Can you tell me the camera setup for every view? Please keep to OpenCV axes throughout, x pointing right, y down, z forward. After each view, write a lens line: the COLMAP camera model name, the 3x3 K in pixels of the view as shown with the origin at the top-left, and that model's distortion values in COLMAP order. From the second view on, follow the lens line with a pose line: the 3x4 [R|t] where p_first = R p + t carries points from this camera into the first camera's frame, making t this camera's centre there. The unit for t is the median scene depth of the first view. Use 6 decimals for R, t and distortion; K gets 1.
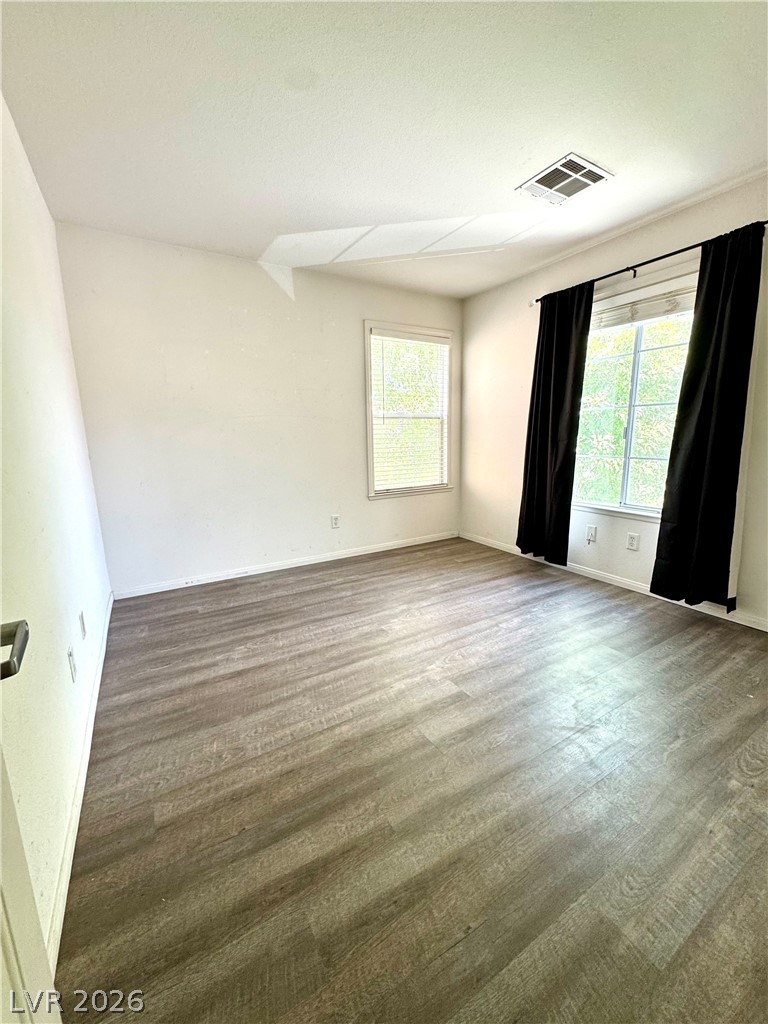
lens RADIAL K [[408.3, 0, 387.9], [0, 408.3, 513.0], [0, 0, 1]] dist [-0.002490, 0.000552]
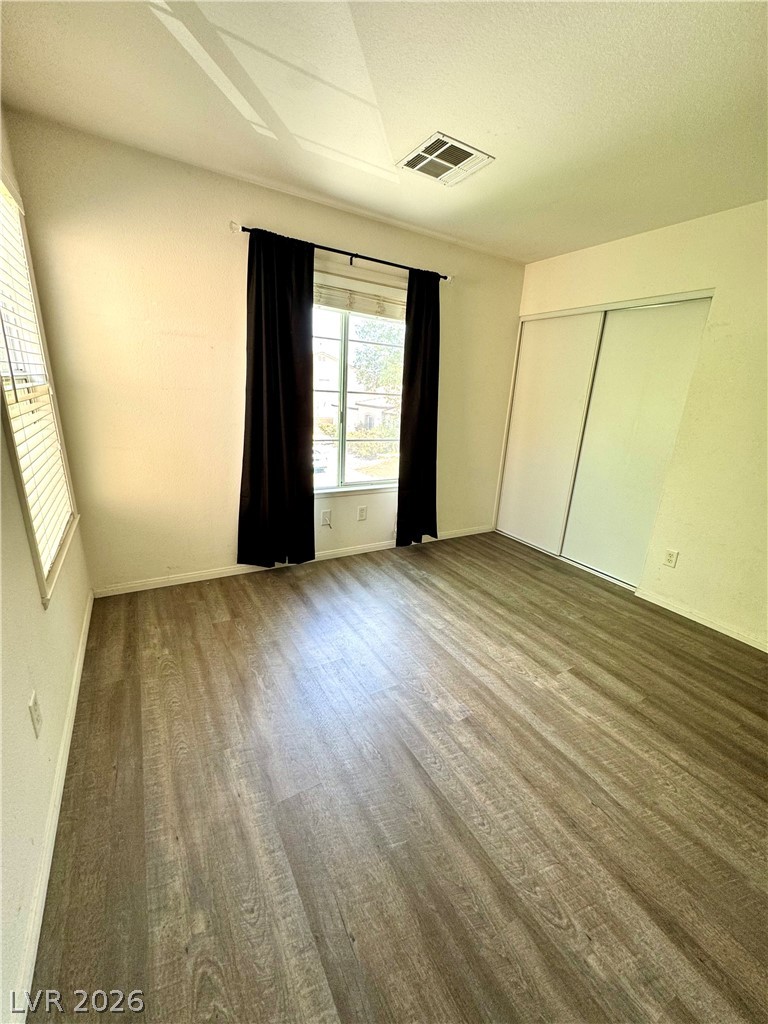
lens RADIAL K [[408.3, 0, 387.9], [0, 408.3, 513.0], [0, 0, 1]] dist [-0.002490, 0.000552]
pose [[0.003769, -0.275752, 0.961221, -0.613267], [0.134185, 0.952674, 0.272774, -0.283802], [-0.990949, 0.127954, 0.040592, 1.063973]]
